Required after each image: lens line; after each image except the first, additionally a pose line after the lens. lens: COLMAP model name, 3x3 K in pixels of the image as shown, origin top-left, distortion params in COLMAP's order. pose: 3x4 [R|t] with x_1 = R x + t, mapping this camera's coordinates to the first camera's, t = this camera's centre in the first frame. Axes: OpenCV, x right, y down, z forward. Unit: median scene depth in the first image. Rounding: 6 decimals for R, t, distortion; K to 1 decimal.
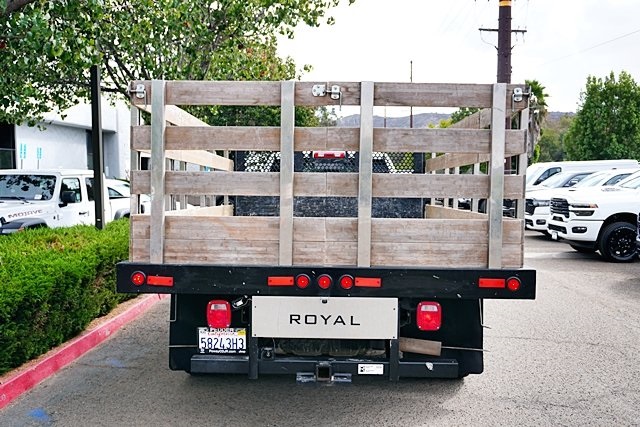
lens RADIAL K [[597.4, 0, 320.0], [0, 597.4, 213.5], [0, 0, 1]] dist [-0.011494, -0.000256]
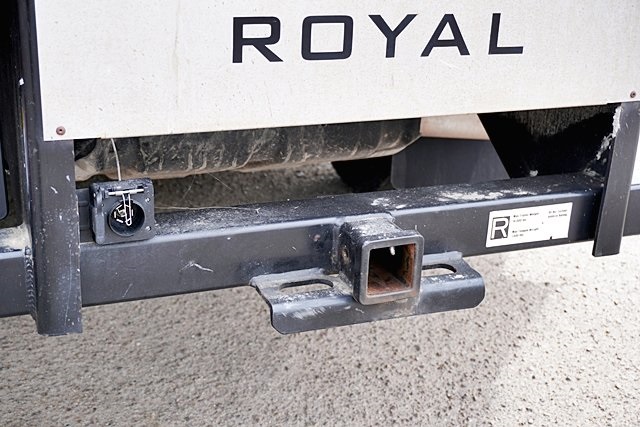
lens RADIAL K [[953.2, 0, 320.0], [0, 953.2, 213.5], [0, 0, 1]] dist [0.008244, 0.013292]
pose [[0.918608, -0.114735, 0.378146, -0.152050], [-0.013427, 0.947308, 0.320043, 0.128776], [-0.394941, -0.299072, 0.868664, 0.690518]]
